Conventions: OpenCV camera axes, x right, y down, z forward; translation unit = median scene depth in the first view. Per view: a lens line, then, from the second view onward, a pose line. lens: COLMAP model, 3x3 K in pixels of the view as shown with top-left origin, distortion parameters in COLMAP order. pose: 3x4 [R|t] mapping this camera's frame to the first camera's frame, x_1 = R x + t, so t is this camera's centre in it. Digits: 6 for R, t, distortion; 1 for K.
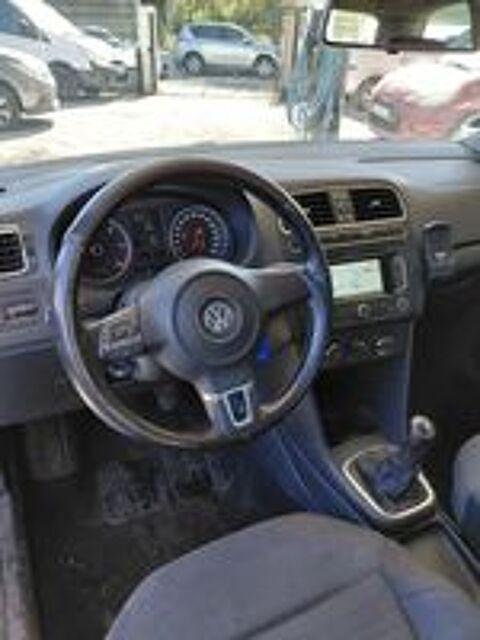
lens RADIAL K [[447.2, 0, 240.0], [0, 447.2, 320.0], [0, 0, 1]] dist [0.005132, -0.045347]
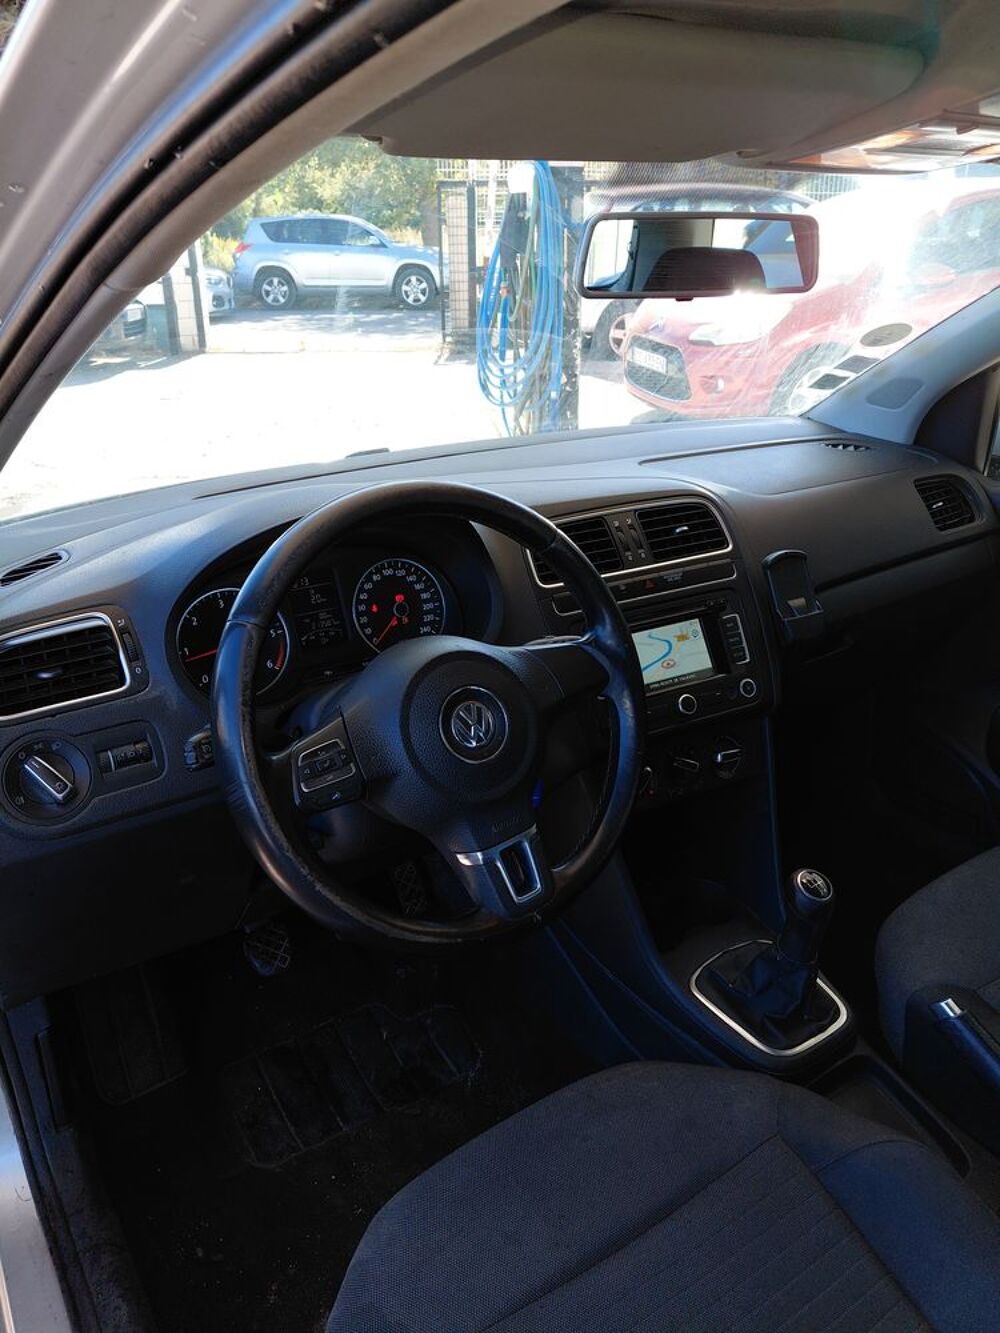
lens RADIAL K [[931.5, 0, 500.0], [0, 931.5, 666.5], [0, 0, 1]] dist [0.005132, -0.045347]
pose [[0.989243, -0.097733, 0.108843, -0.100236], [0.110707, 0.986540, -0.120341, 0.051256], [-0.095617, 0.131096, 0.986748, -0.206336]]
